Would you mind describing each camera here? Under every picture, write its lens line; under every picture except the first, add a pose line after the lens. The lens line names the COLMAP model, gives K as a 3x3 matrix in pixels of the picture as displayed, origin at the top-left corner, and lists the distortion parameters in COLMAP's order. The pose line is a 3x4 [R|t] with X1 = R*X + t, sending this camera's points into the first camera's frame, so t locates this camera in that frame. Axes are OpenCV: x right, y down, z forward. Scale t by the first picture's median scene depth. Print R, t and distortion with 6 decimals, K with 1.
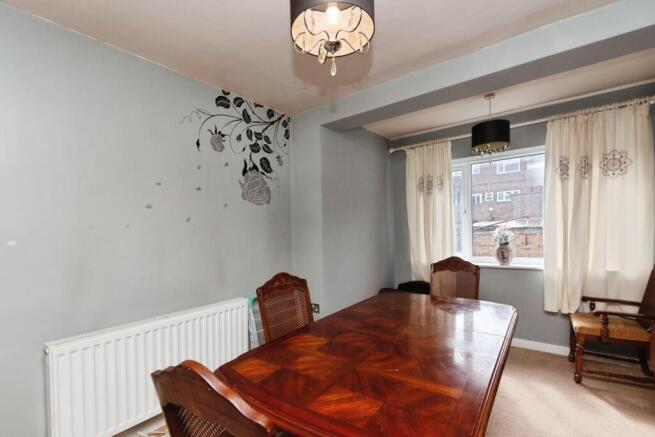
lens RADIAL K [[297.6, 0, 326.2], [0, 297.6, 231.8], [0, 0, 1]] dist [0.000290, -0.000363]
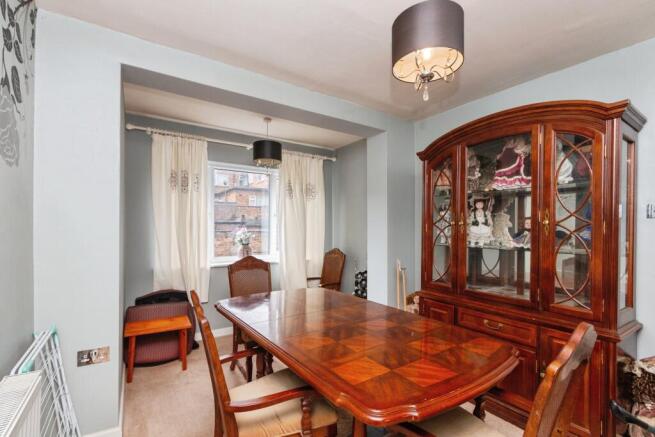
lens RADIAL K [[297.6, 0, 326.2], [0, 297.6, 231.8], [0, 0, 1]] dist [0.000290, -0.000363]
pose [[0.328175, 0.021298, 0.944377, -0.452547], [-0.010128, 0.999768, -0.019028, 0.011740], [-0.944563, -0.003321, 0.328315, 0.360100]]
